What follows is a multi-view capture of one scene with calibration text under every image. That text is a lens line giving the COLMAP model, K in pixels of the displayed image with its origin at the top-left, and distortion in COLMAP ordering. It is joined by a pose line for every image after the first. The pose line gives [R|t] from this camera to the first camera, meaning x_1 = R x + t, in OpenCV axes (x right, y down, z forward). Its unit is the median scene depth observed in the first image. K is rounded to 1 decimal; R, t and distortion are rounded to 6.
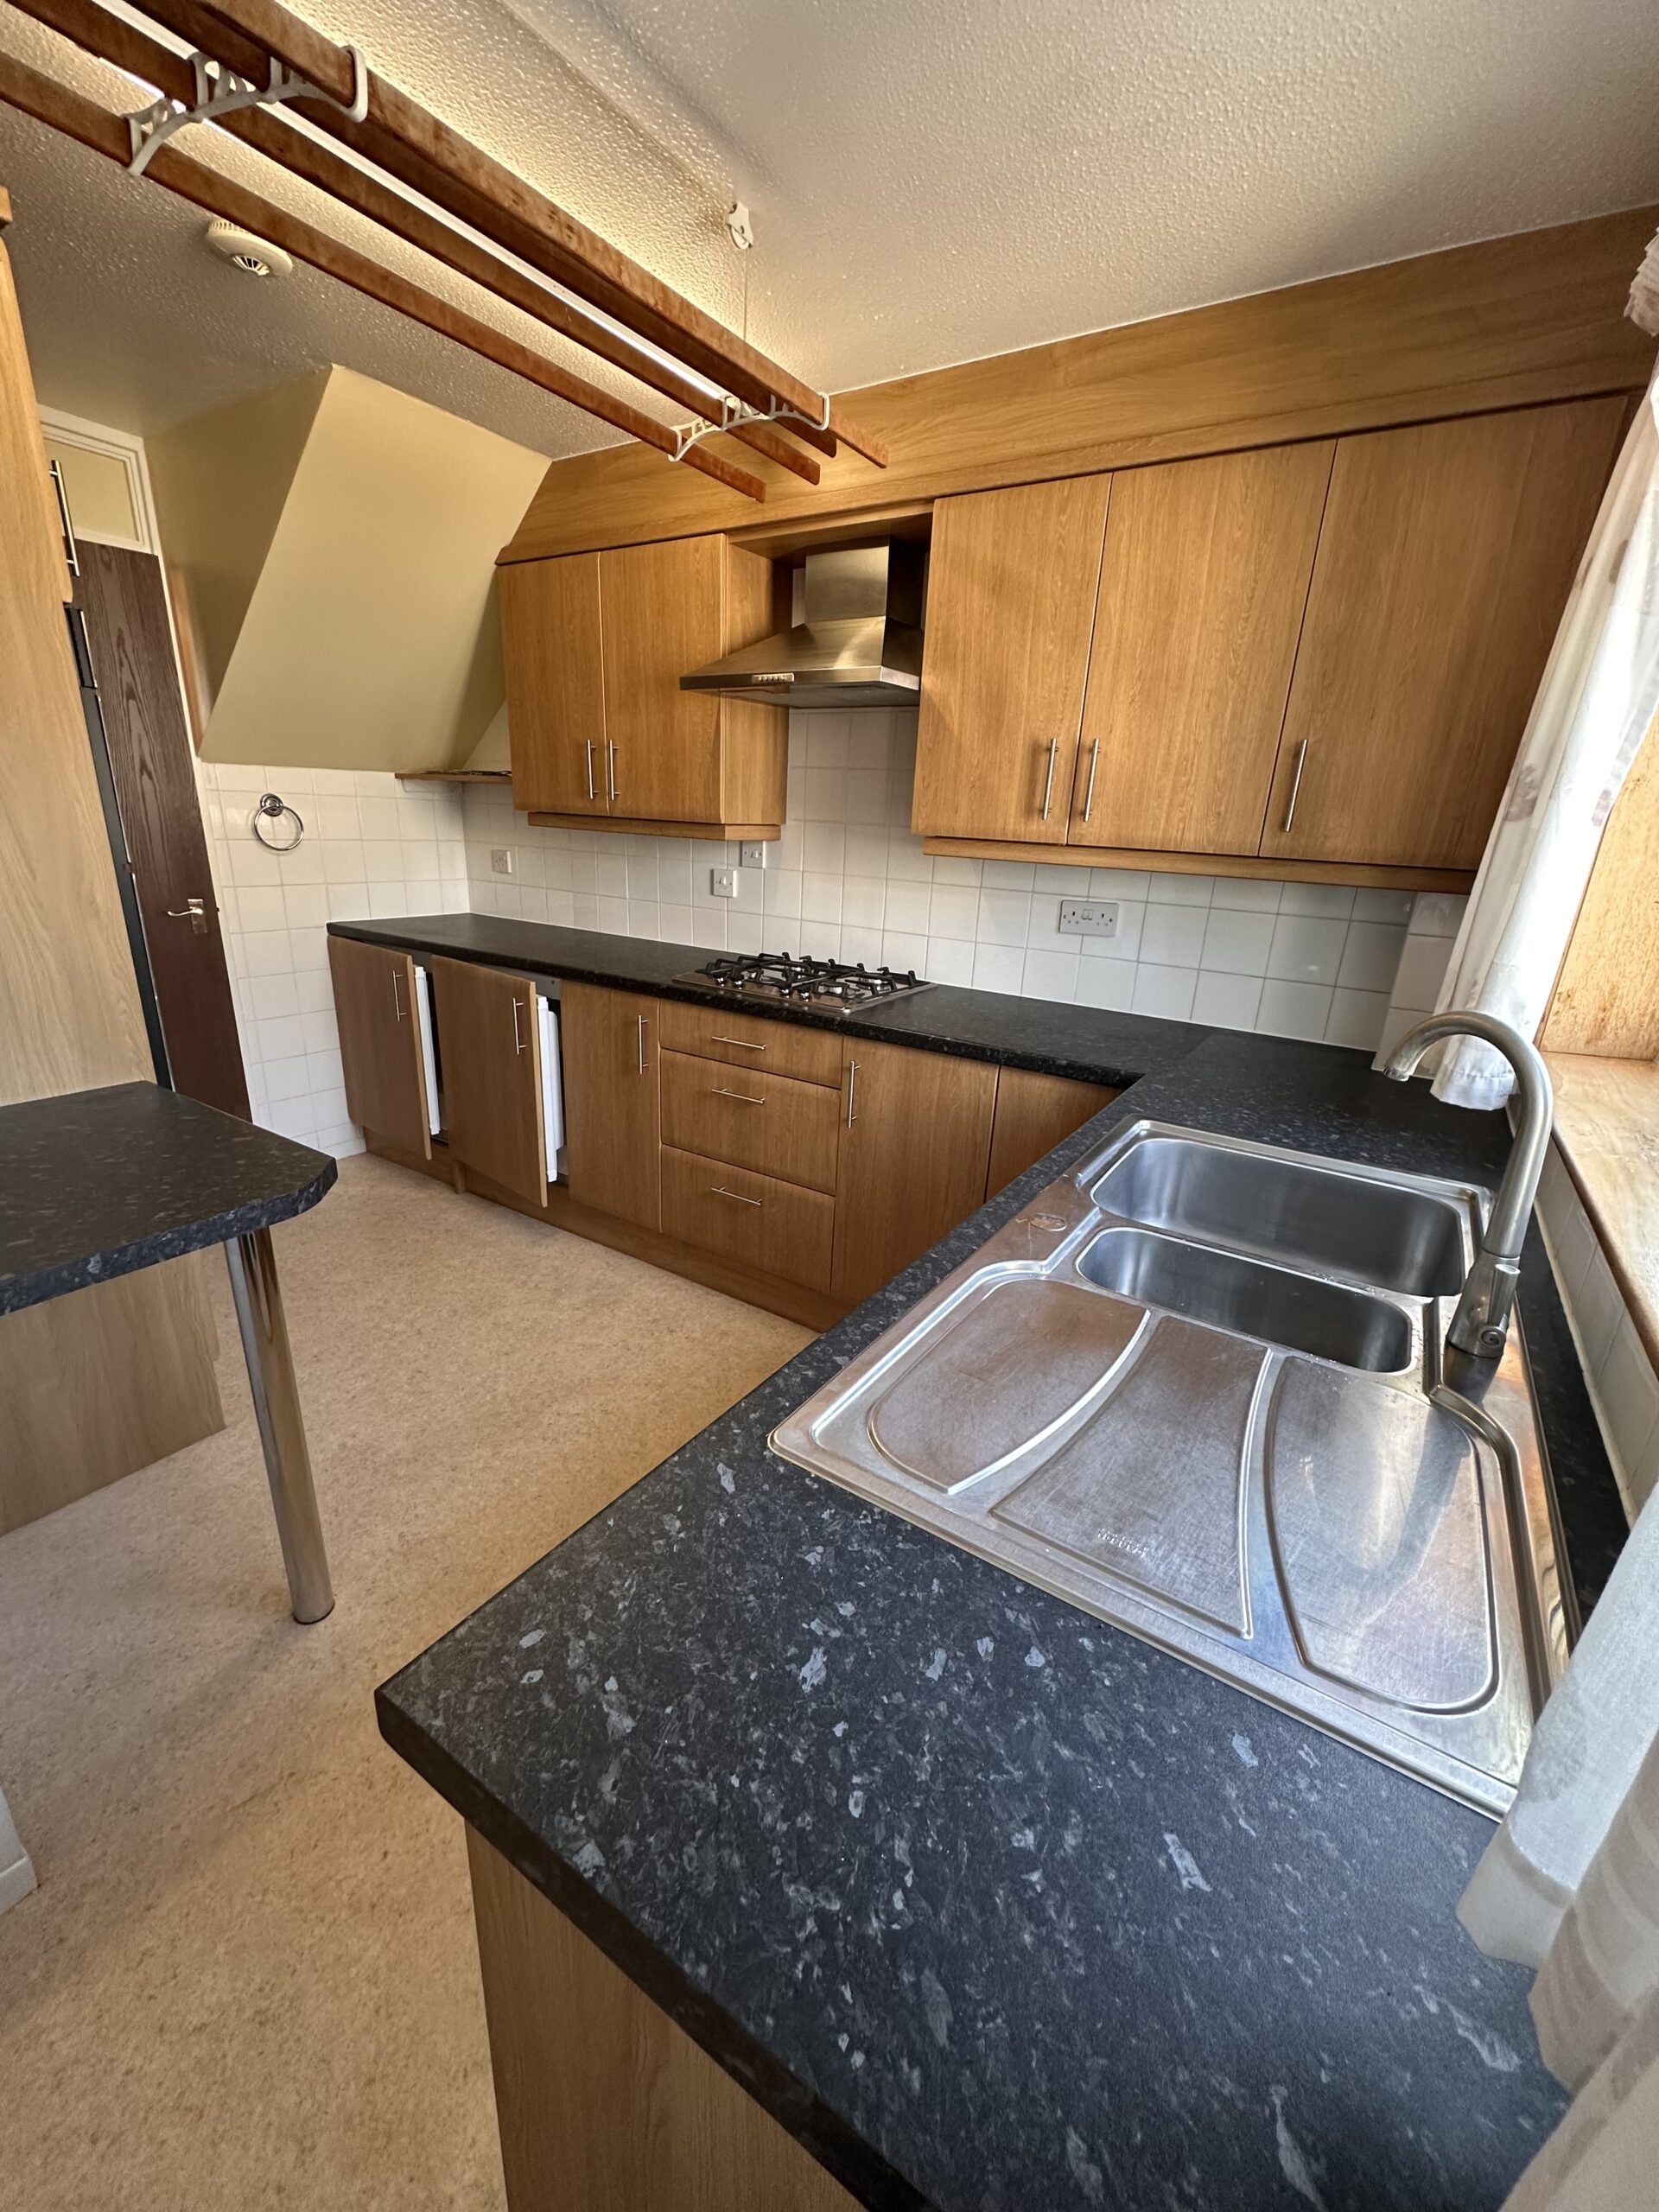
lens RADIAL K [[878.1, 0, 834.0], [0, 878.1, 1100.3], [0, 0, 1]] dist [0.016544, 0.000261]
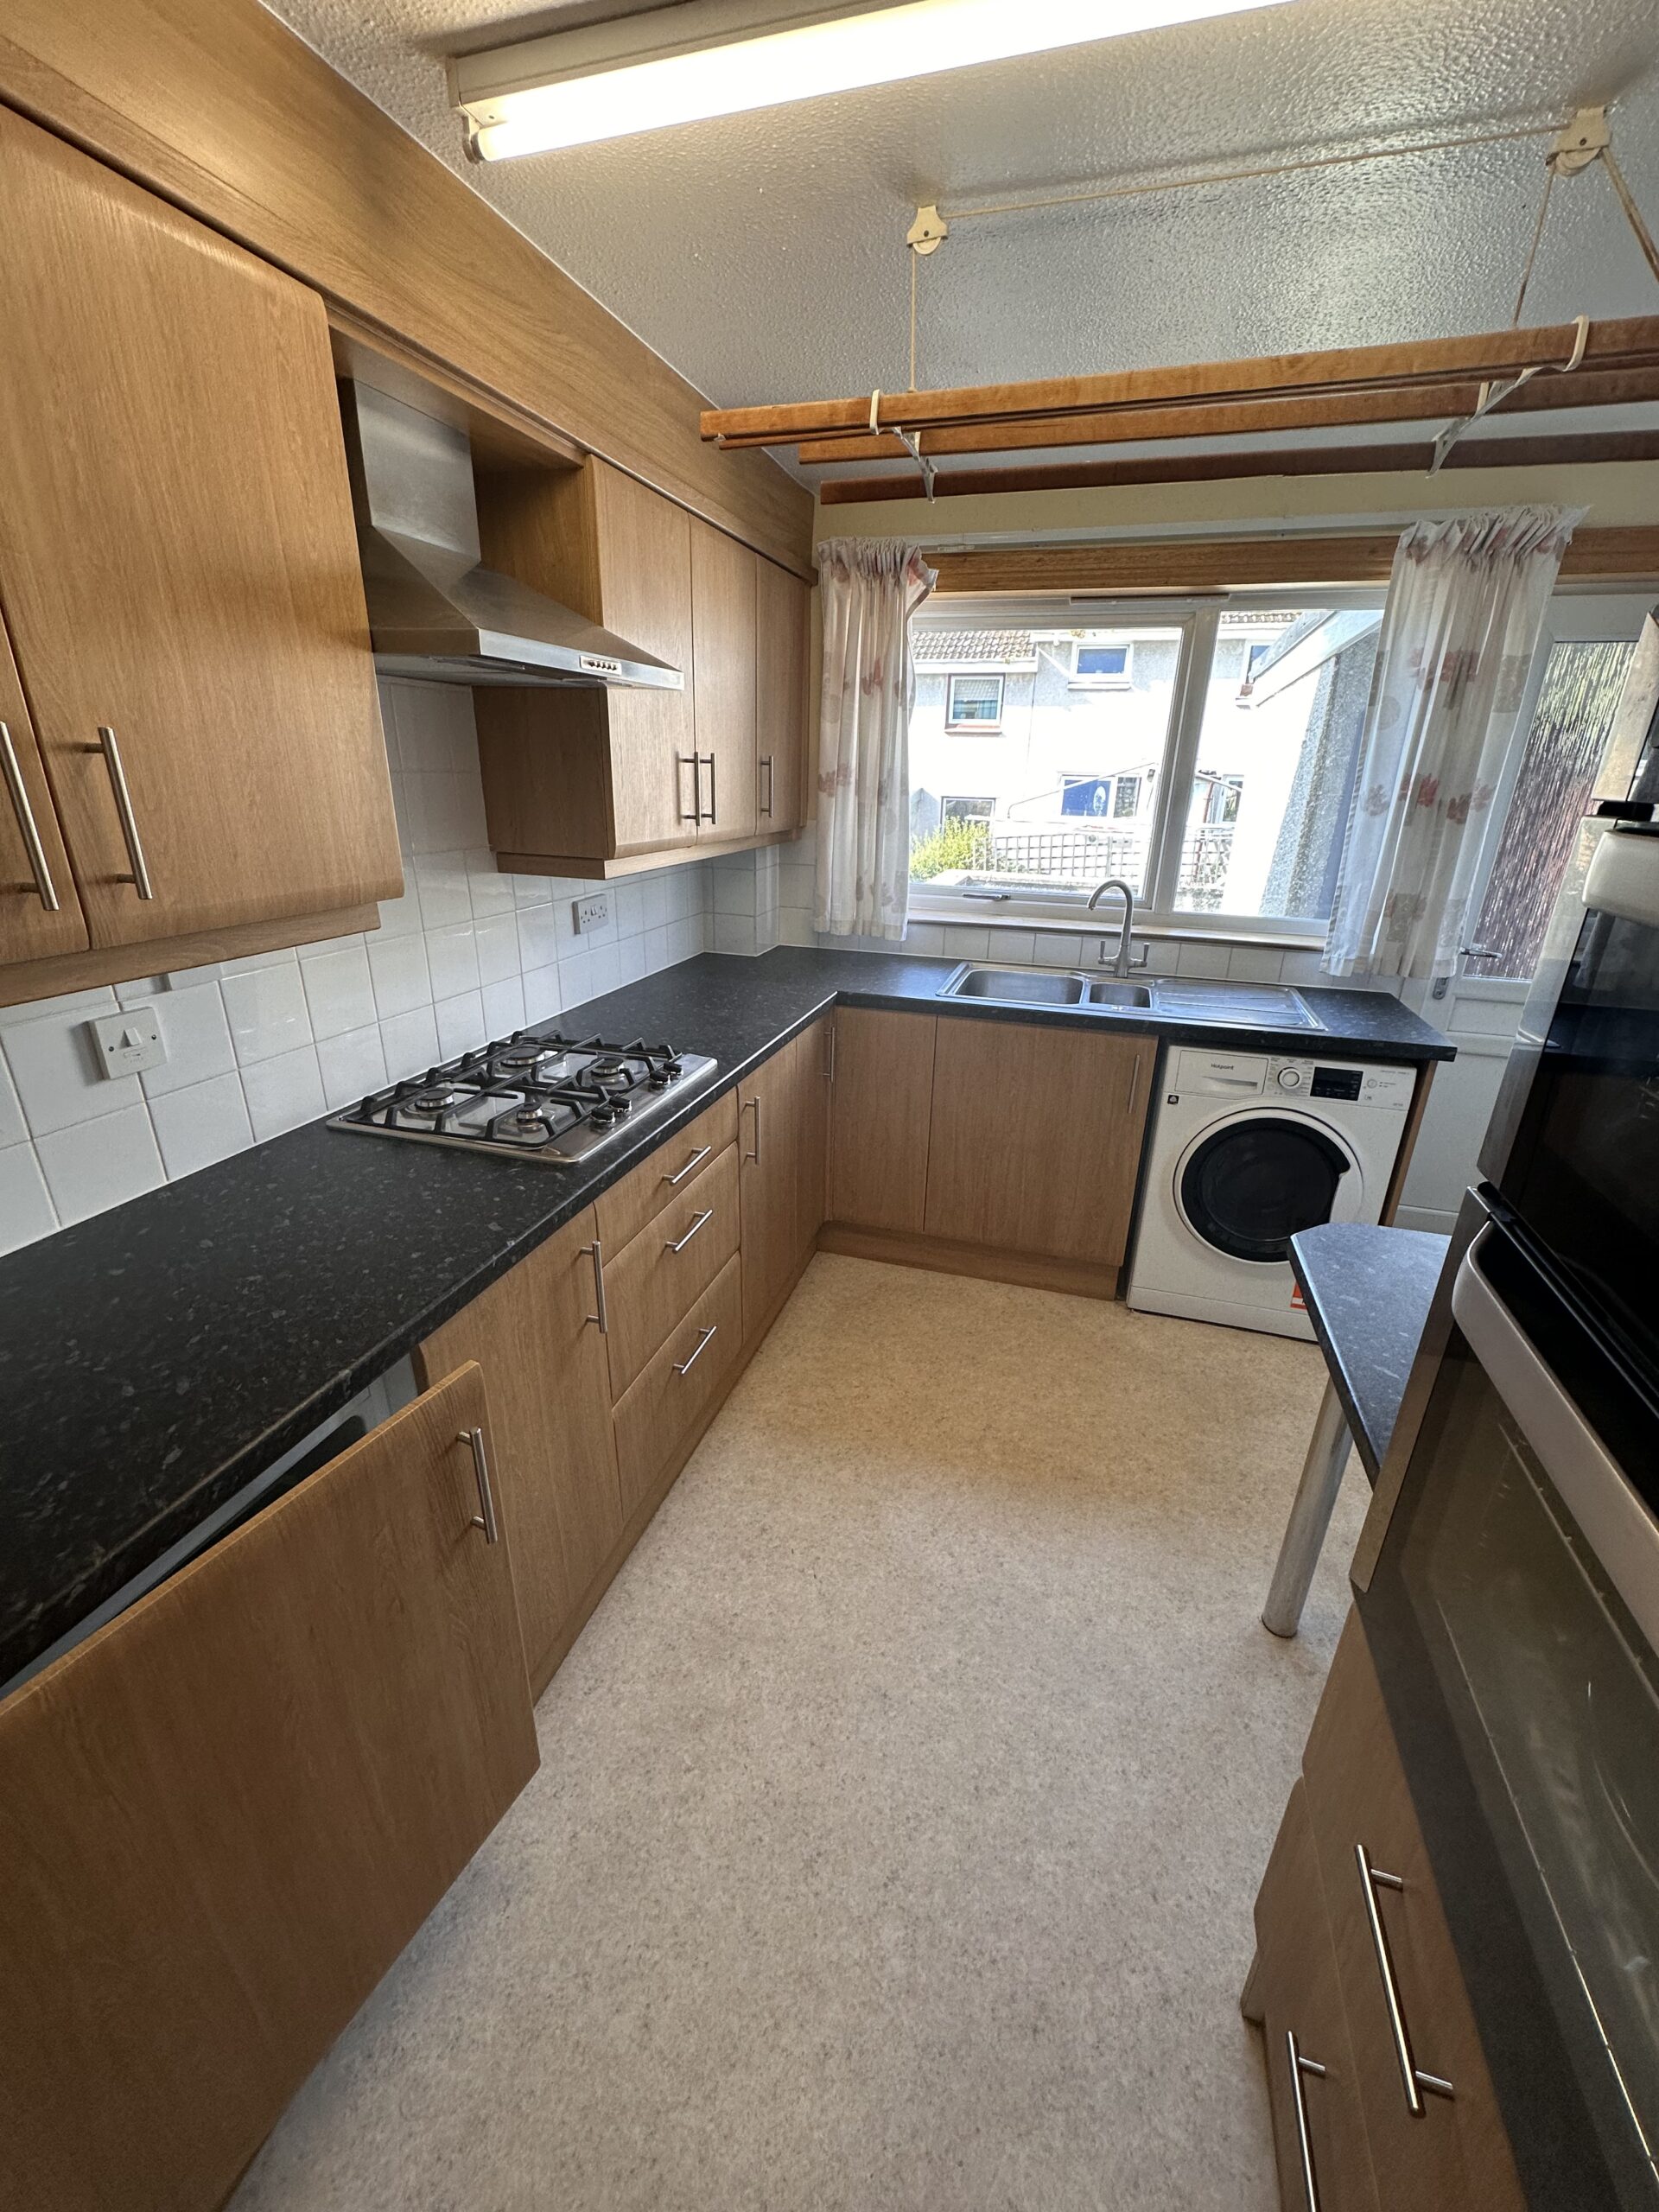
lens RADIAL K [[878.1, 0, 811.7], [0, 878.1, 1108.2], [0, 0, 1]] dist [0.016544, 0.000261]
pose [[-0.250707, -0.393627, 0.884423, -0.721016], [0.289076, 0.841476, 0.456458, -0.382729], [-0.923895, 0.370102, -0.097176, 0.884391]]
